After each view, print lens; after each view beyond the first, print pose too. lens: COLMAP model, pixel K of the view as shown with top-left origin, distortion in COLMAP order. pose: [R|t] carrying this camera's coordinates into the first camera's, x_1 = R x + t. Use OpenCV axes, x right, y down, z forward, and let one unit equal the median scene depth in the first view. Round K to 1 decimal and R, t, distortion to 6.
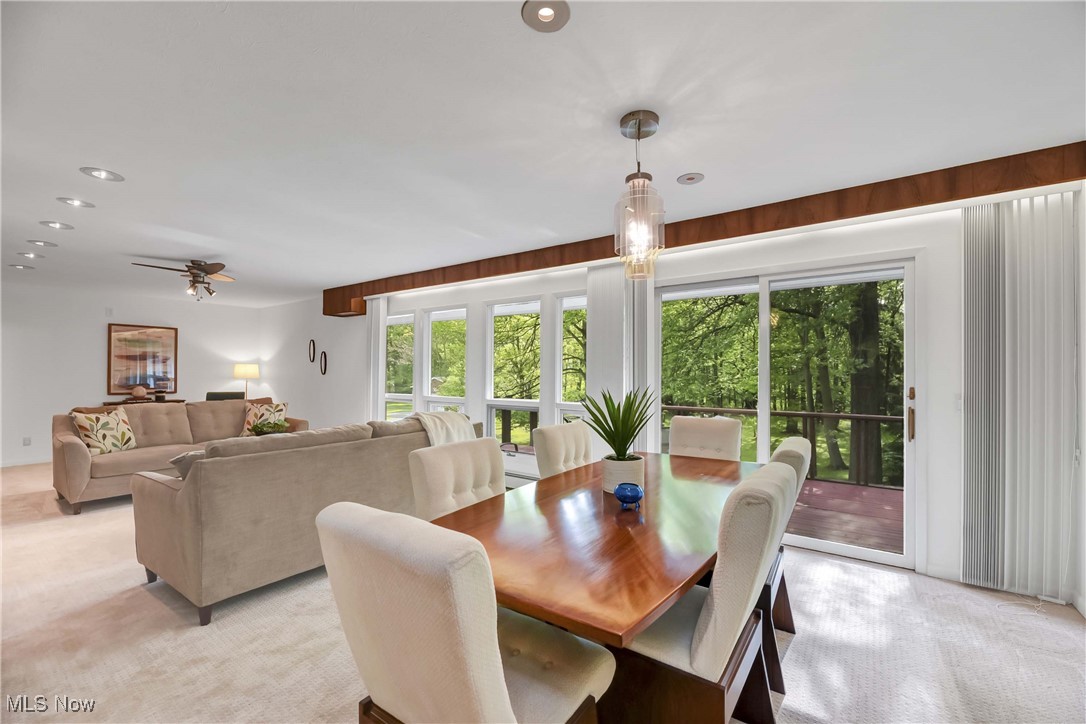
lens RADIAL K [[447.9, 0, 552.5], [0, 447.9, 369.9], [0, 0, 1]] dist [-0.004824, -0.000133]
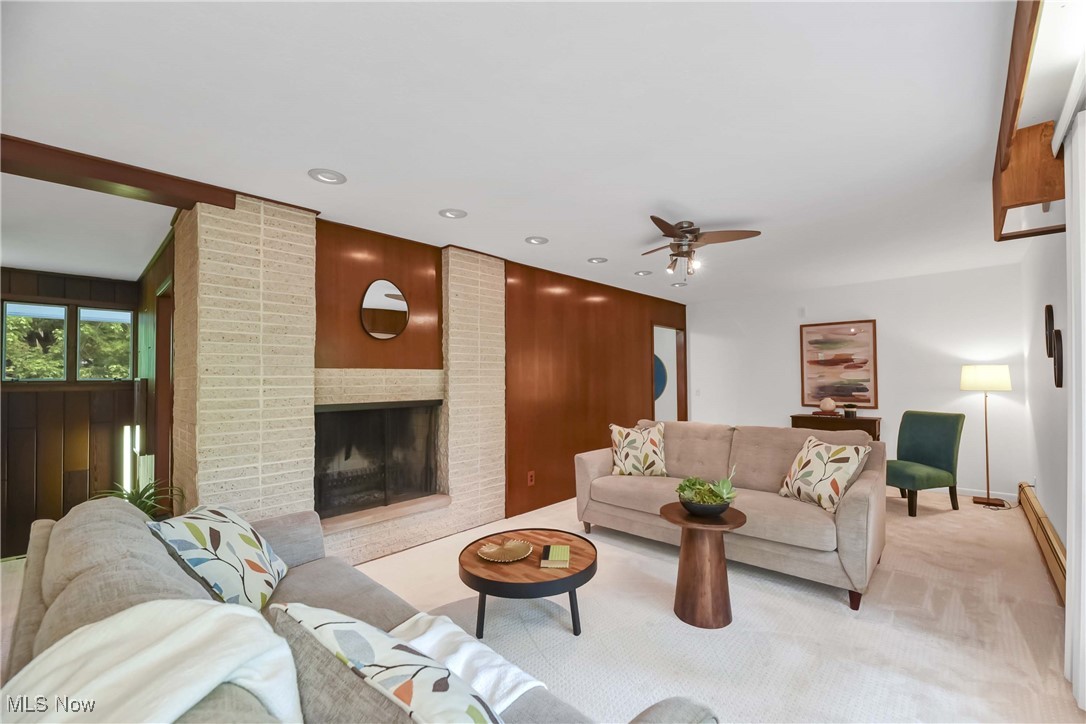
lens RADIAL K [[447.9, 0, 552.5], [0, 447.9, 369.9], [0, 0, 1]] dist [-0.004824, -0.000133]
pose [[-0.126911, -0.018379, -0.991744, -0.081946], [0.014214, 0.999692, -0.020345, -0.006101], [0.991812, -0.016678, -0.126611, 0.878973]]
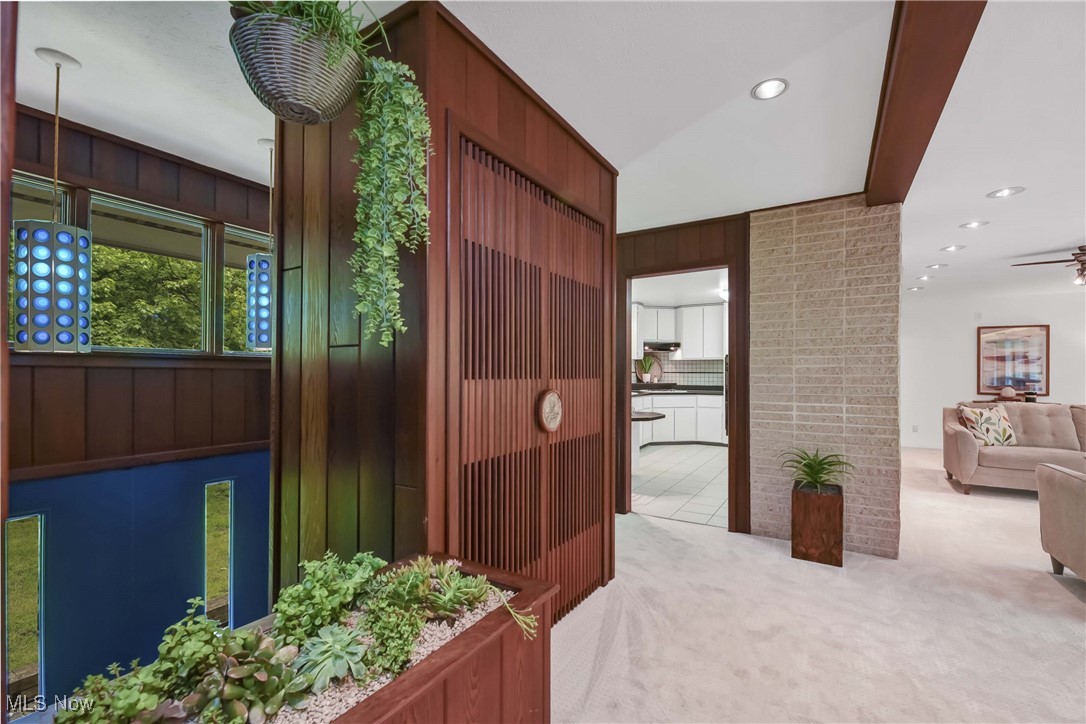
lens RADIAL K [[461.7, 0, 558.3], [0, 461.7, 370.1], [0, 0, 1]] dist [-0.003304, -0.000775]
pose [[0.077238, -0.008370, -0.996978, 0.033738], [-0.000308, 0.999965, -0.008419, 0.011565], [0.997013, 0.000957, 0.077233, -0.122473]]
